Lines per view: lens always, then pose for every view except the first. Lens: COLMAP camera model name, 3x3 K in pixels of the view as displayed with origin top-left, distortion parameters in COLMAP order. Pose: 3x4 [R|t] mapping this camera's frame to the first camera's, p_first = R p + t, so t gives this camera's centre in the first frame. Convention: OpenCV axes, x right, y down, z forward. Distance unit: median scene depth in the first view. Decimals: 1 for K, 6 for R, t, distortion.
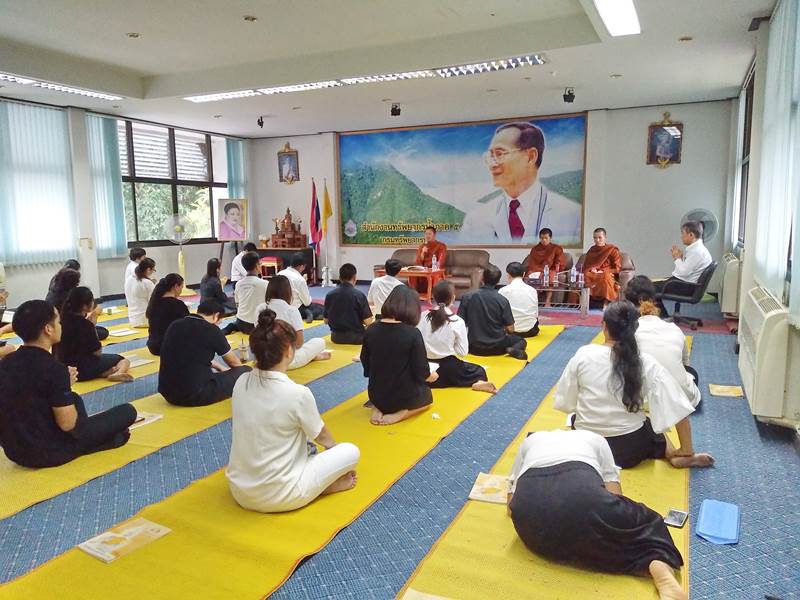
lens RADIAL K [[605.4, 0, 402.4], [0, 605.4, 303.6], [0, 0, 1]] dist [0.091952, -0.138029]
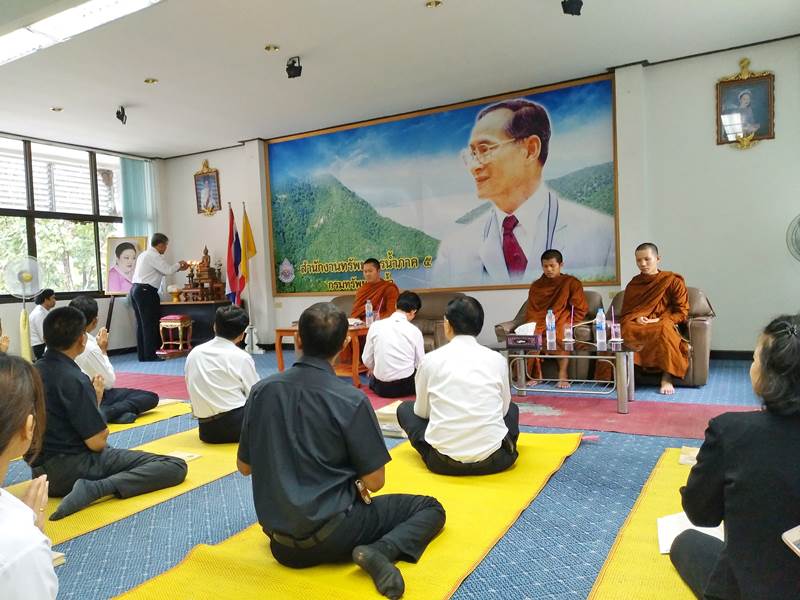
lens RADIAL K [[605.4, 0, 402.4], [0, 605.4, 303.6], [0, 0, 1]] dist [0.091952, -0.138029]
pose [[0.996889, -0.030686, -0.072601, 0.111117], [0.023393, 0.994787, -0.099259, -0.013934], [0.075269, 0.097252, 0.992410, 0.342329]]
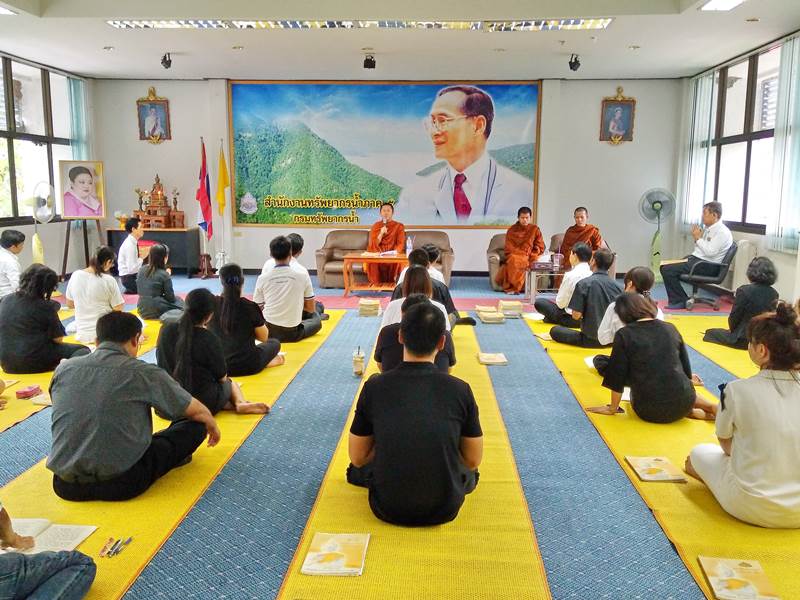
lens RADIAL K [[725.7, 0, 400.0], [0, 725.7, 300.0], [0, 0, 1]] dist [0.103939, -0.188136]
pose [[0.924896, -0.040125, 0.378097, -0.295382], [0.036784, 0.999194, 0.016056, -0.007848], [-0.378436, -0.000942, 0.925627, 0.055904]]
